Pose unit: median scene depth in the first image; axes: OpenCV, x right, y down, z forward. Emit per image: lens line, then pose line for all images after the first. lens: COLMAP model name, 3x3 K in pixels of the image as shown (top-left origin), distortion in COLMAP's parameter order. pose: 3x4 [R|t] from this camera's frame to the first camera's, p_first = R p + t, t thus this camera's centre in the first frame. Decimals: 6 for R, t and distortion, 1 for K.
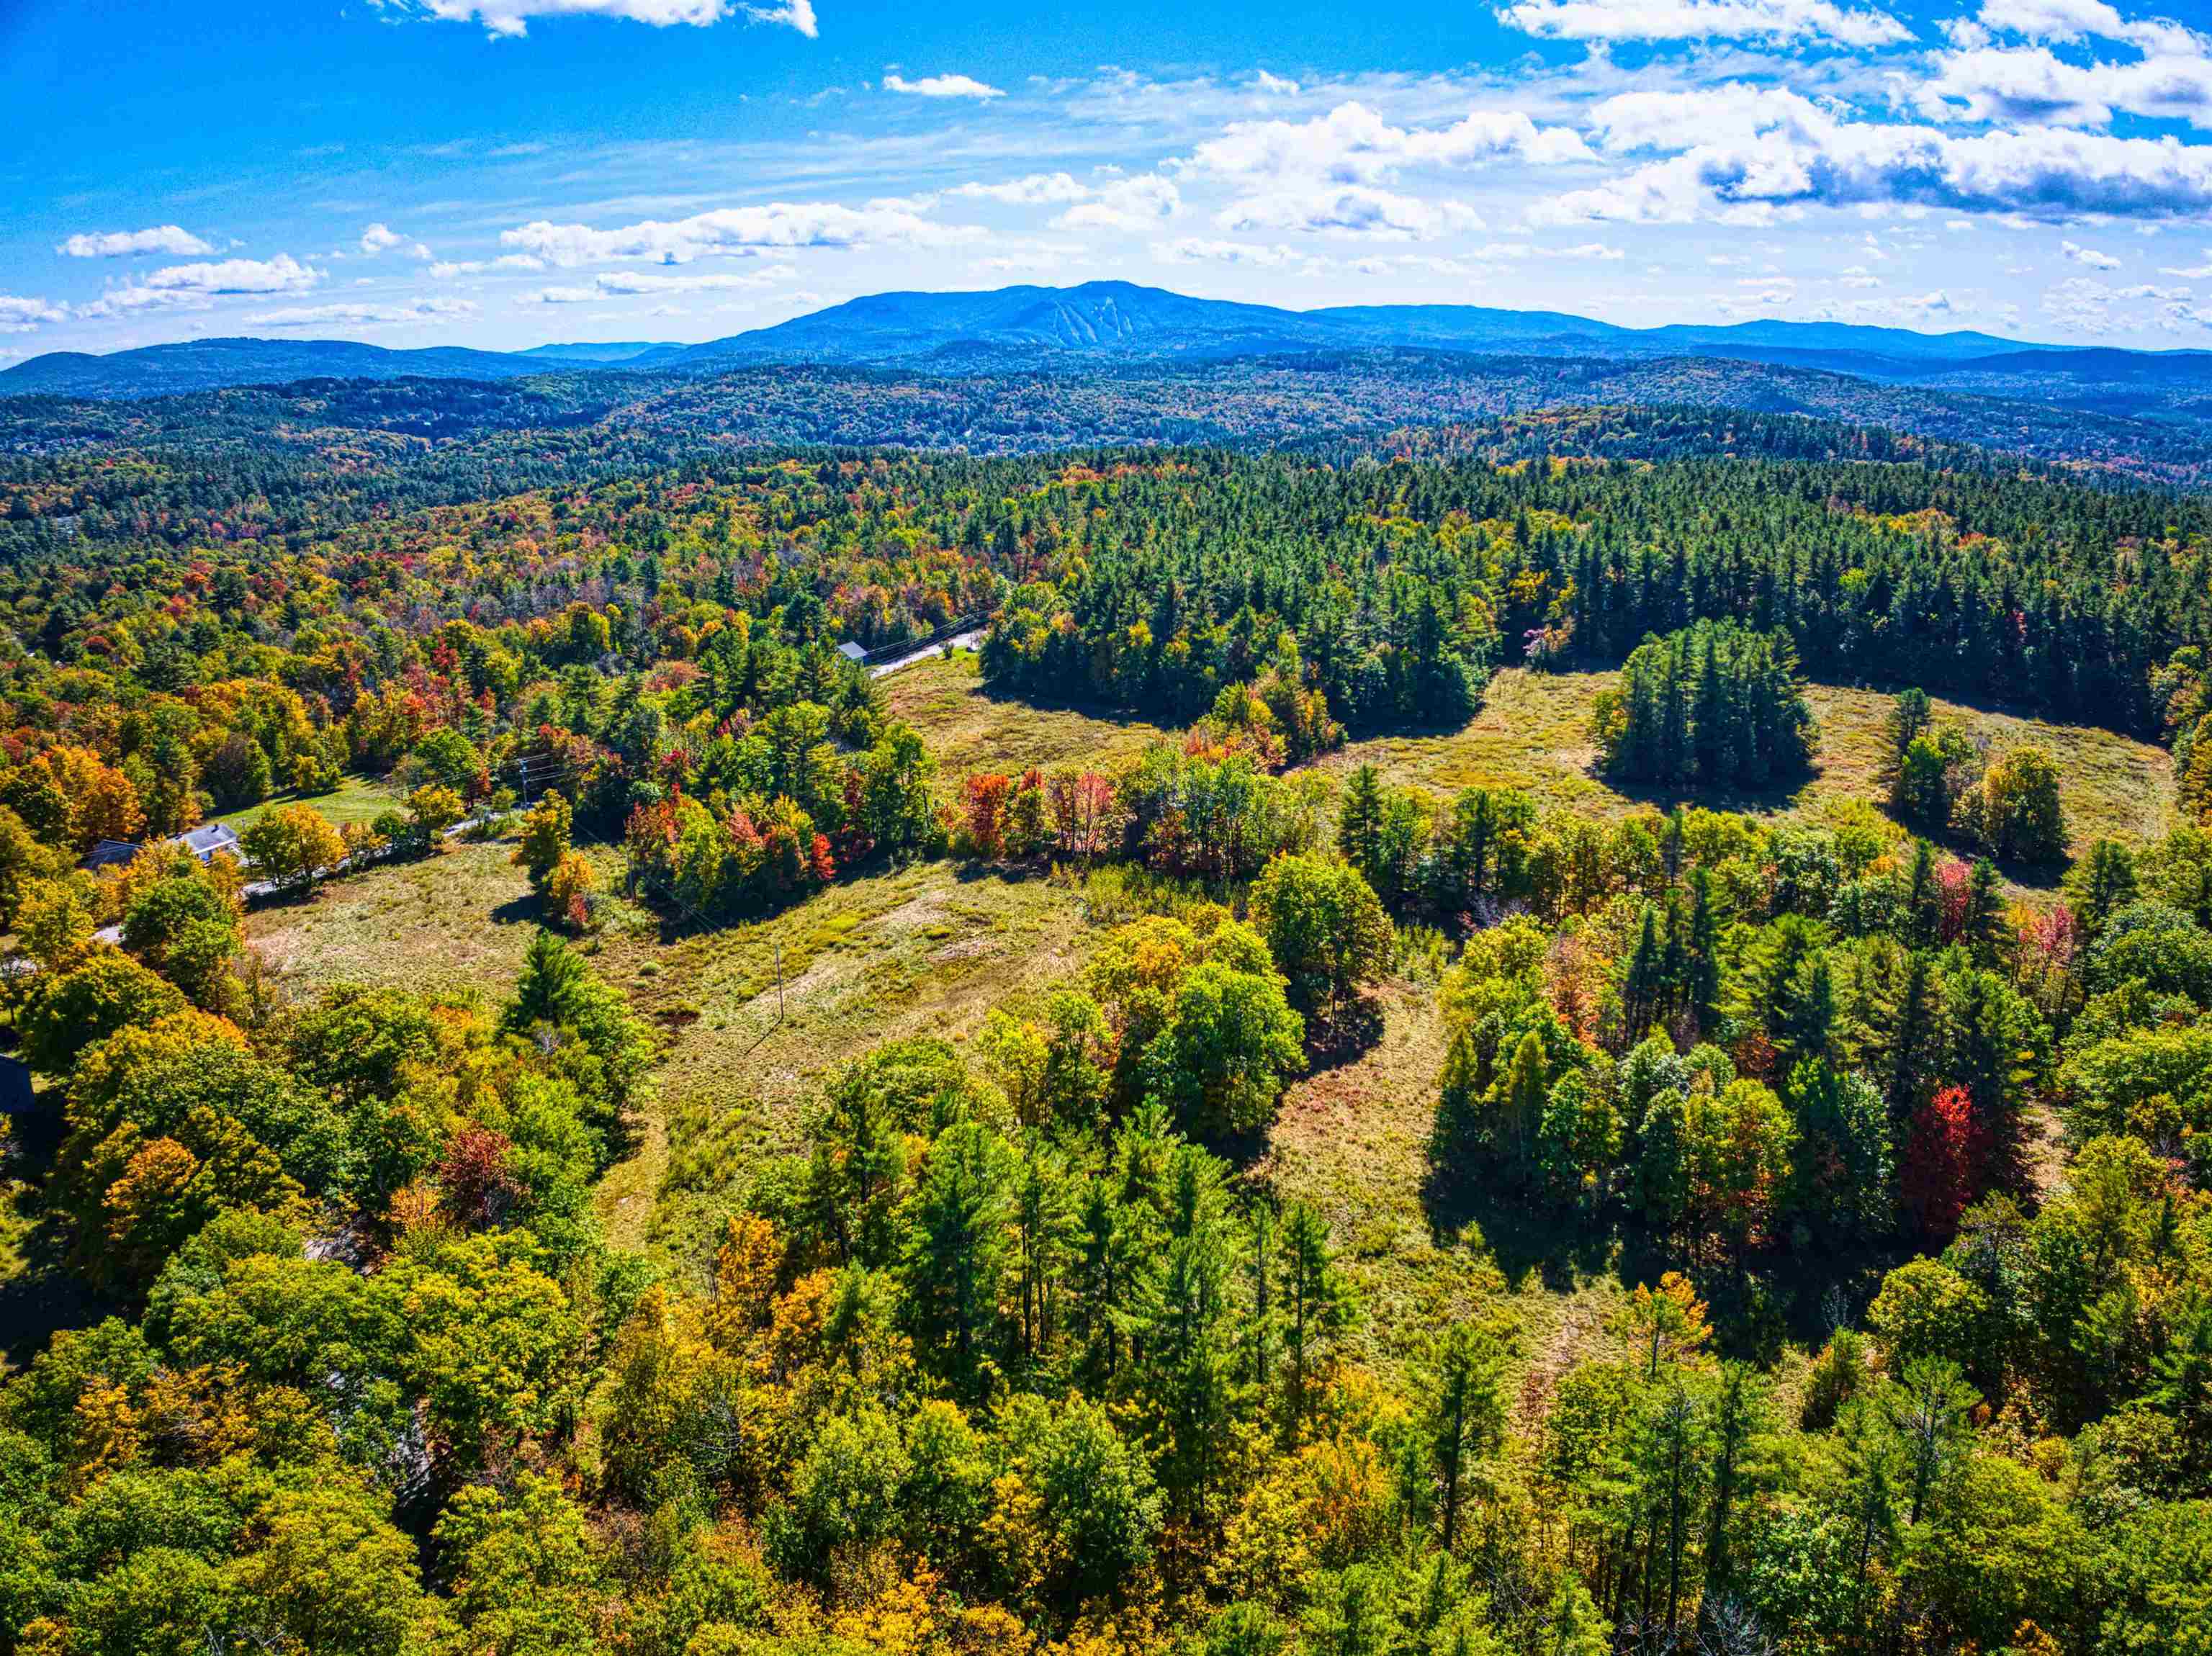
lens RADIAL K [[1614.2, 0, 1106.0], [0, 1614.2, 828.0], [0, 0, 1]] dist [-0.090720, -0.005011]
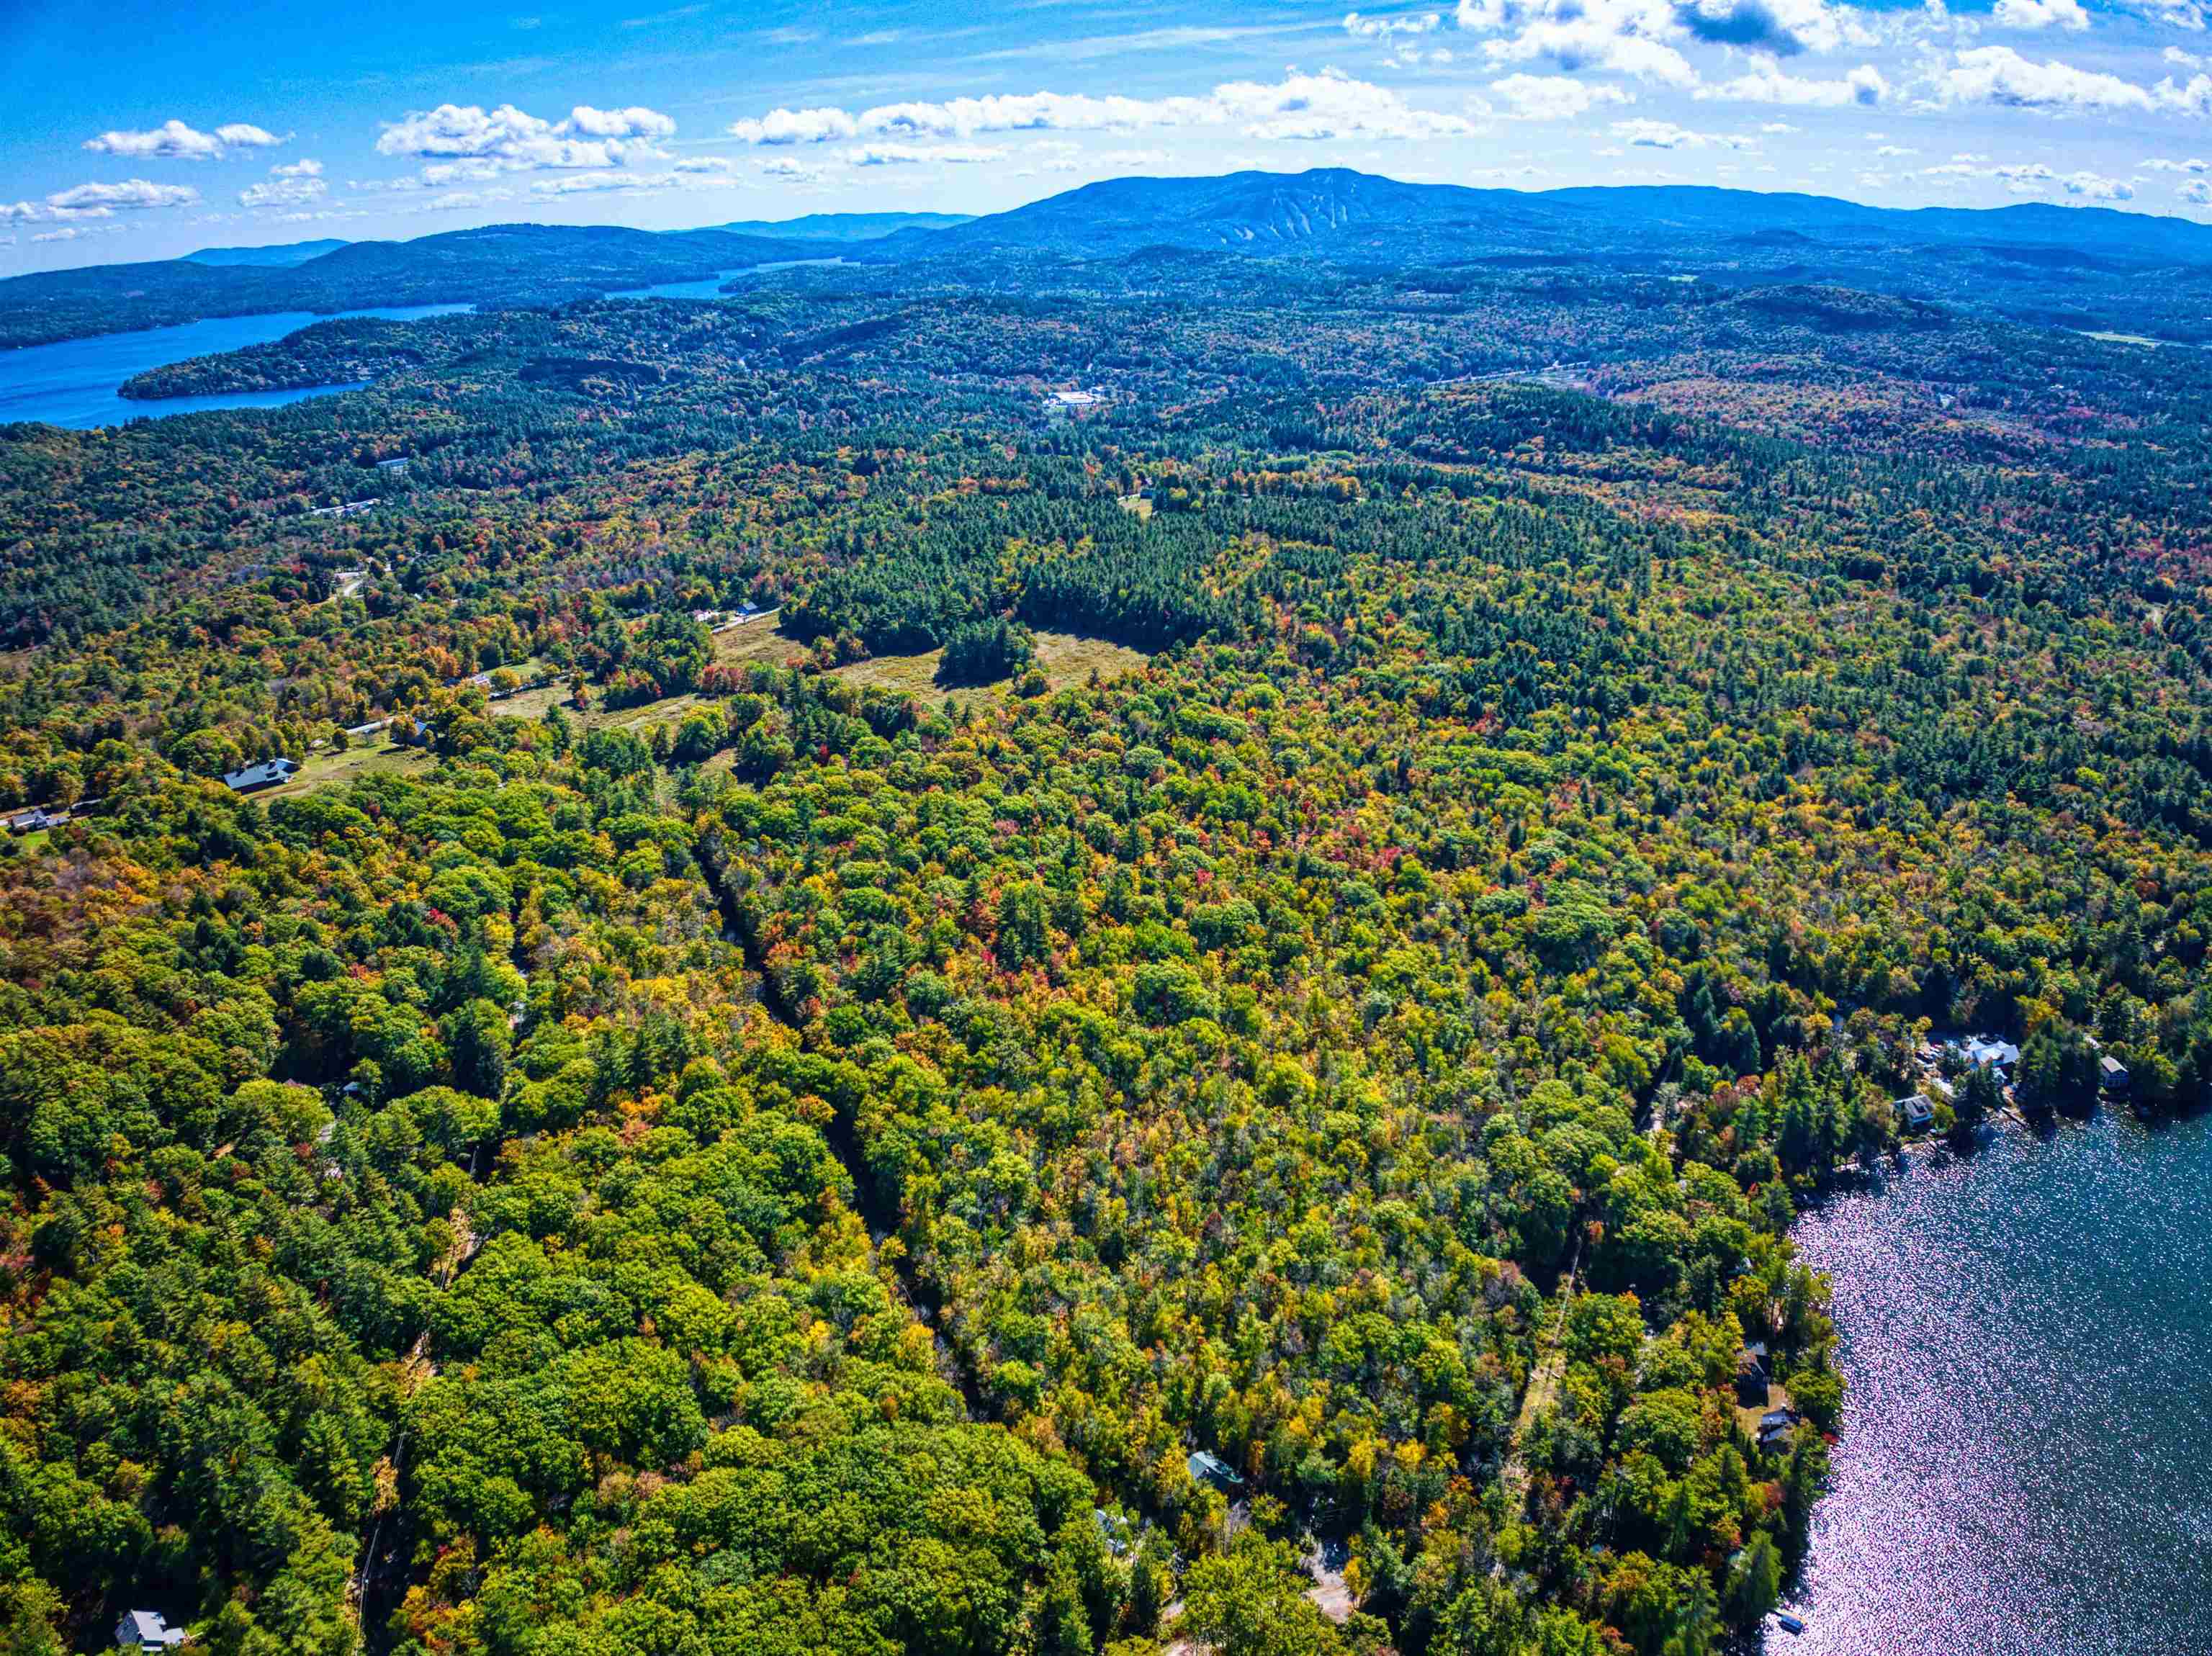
lens RADIAL K [[1621.5, 0, 1106.0], [0, 1621.5, 828.0], [0, 0, 1]] dist [-0.103843, 0.009298]
pose [[0.987138, 0.052424, -0.151034, 1.016570], [-0.040195, 0.995745, 0.082919, -0.009185], [0.154738, -0.075782, 0.985045, -1.727636]]
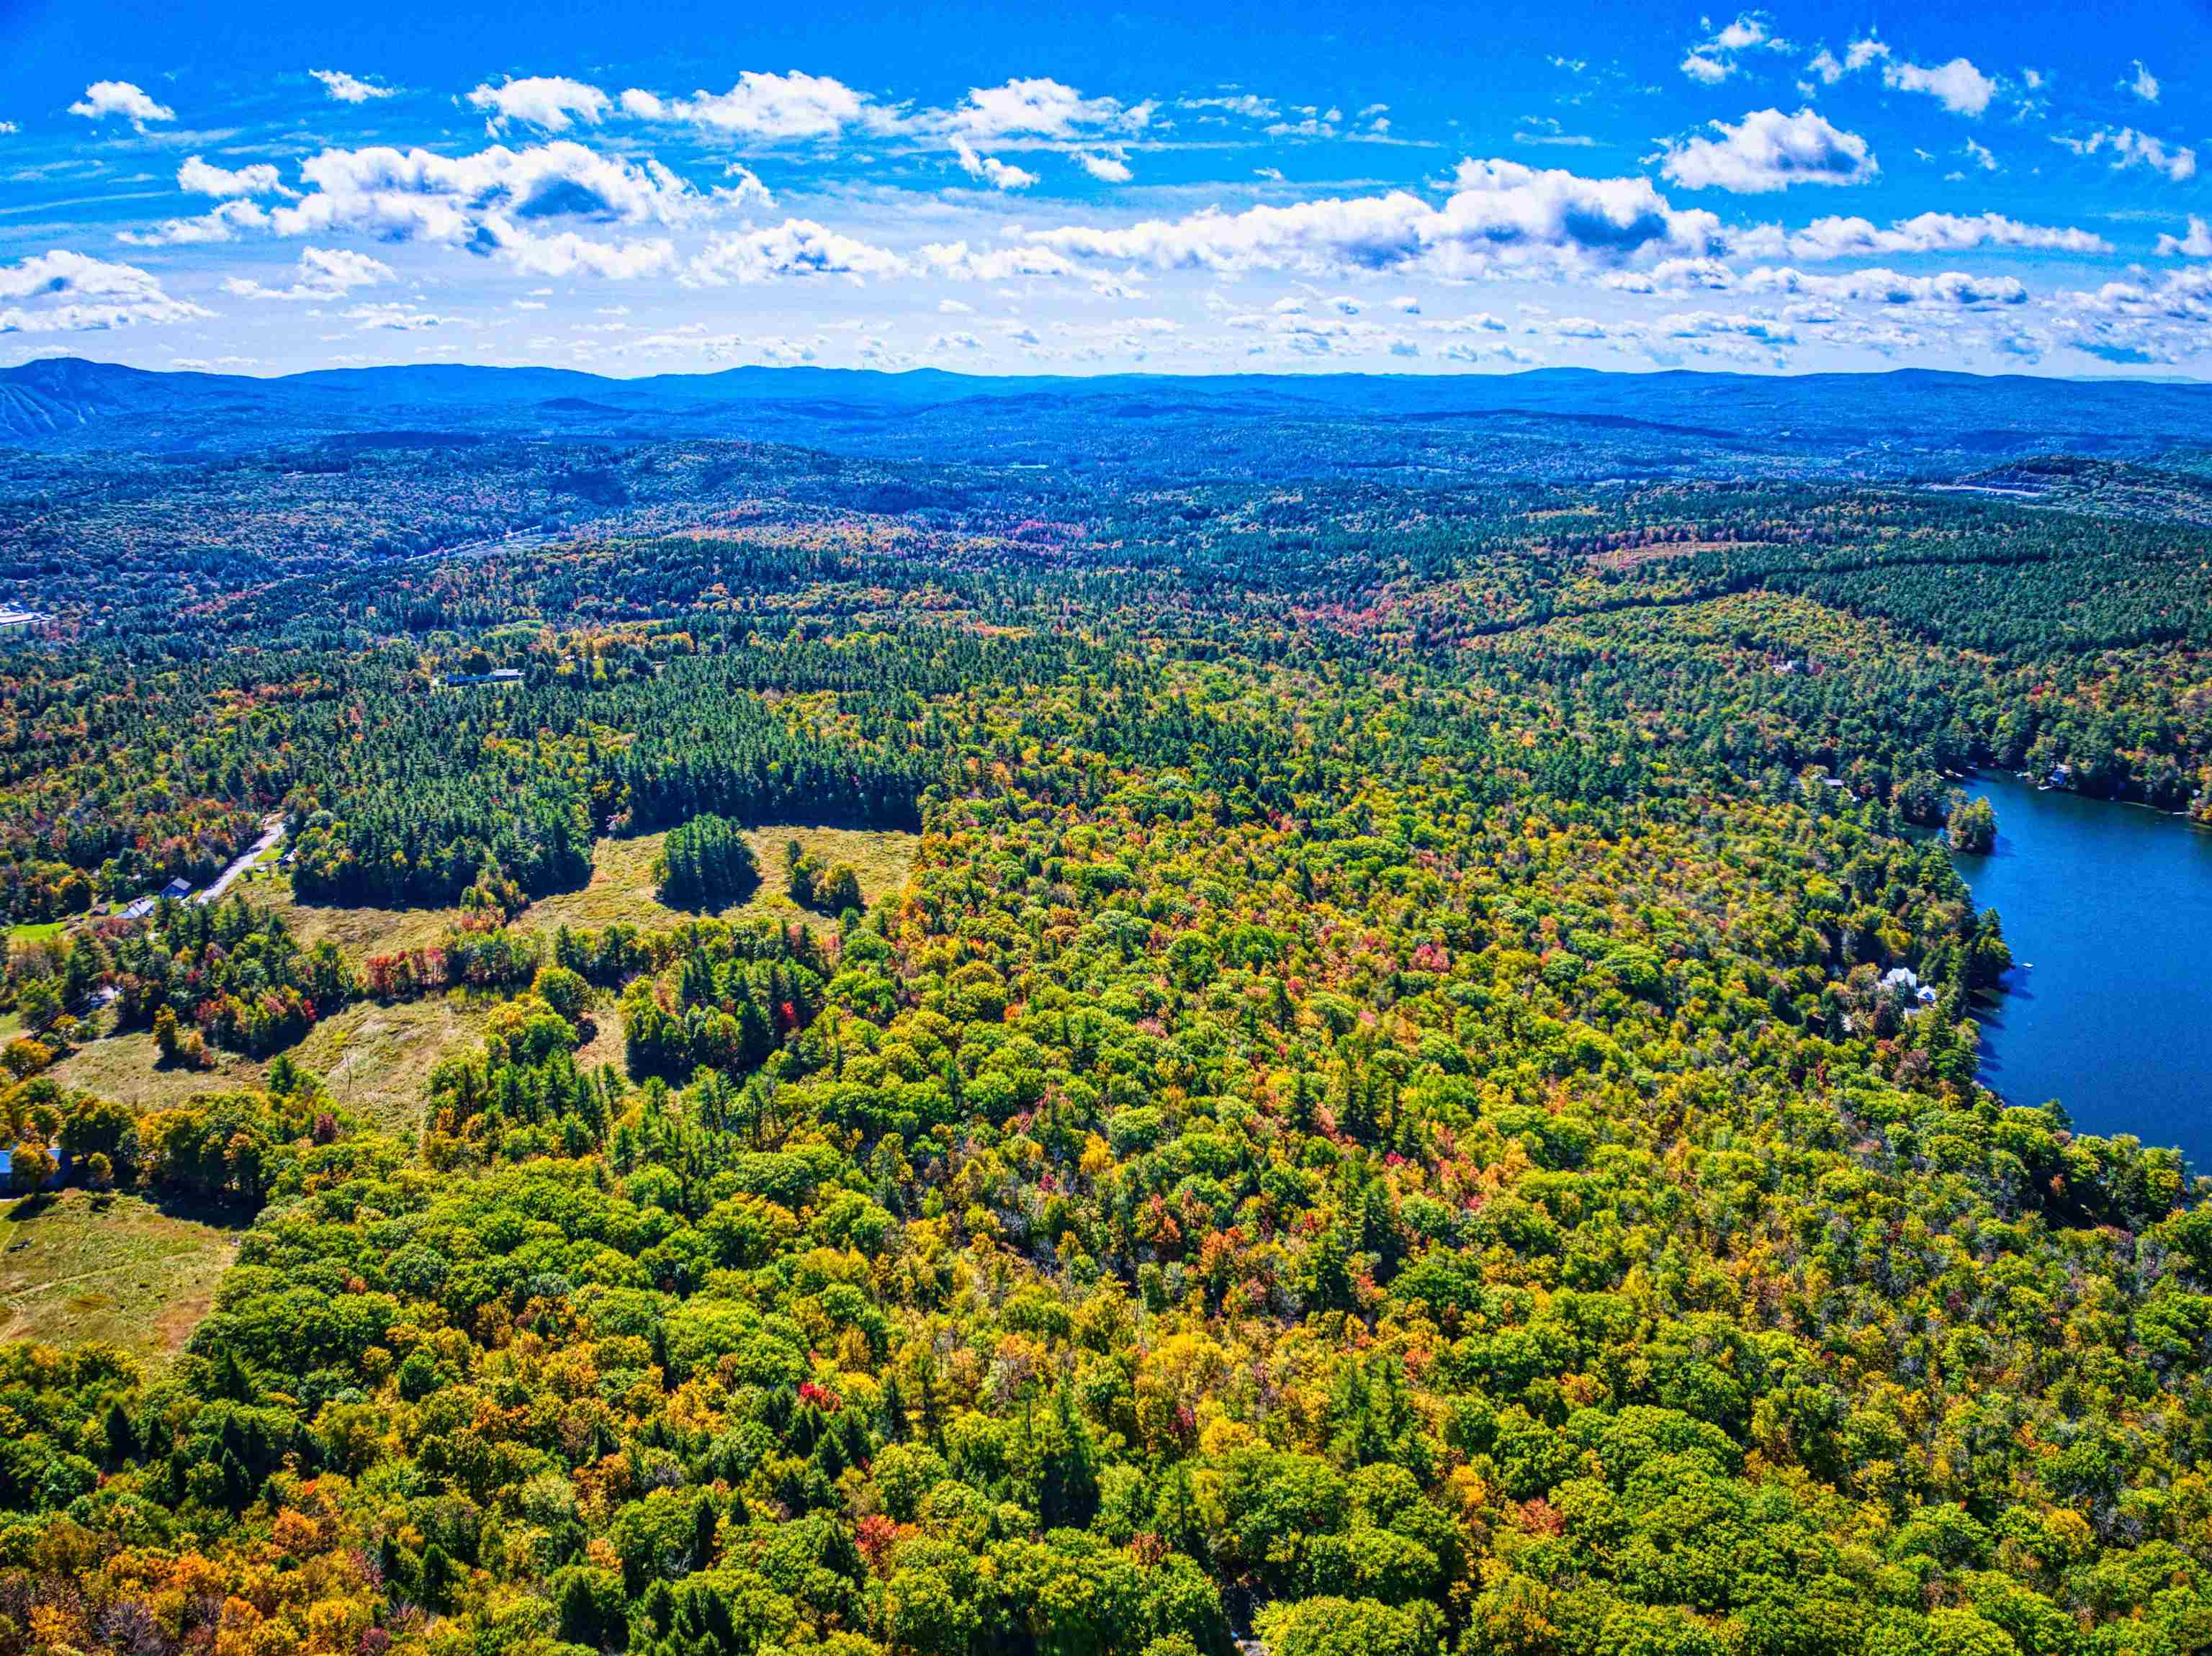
lens RADIAL K [[1621.5, 0, 1106.0], [0, 1621.5, 828.0], [0, 0, 1]] dist [-0.103843, 0.009298]
pose [[0.830785, -0.147780, 0.536617, -0.313654], [0.161241, 0.986668, 0.022089, -0.076890], [-0.532727, 0.068173, 0.843537, -1.063776]]
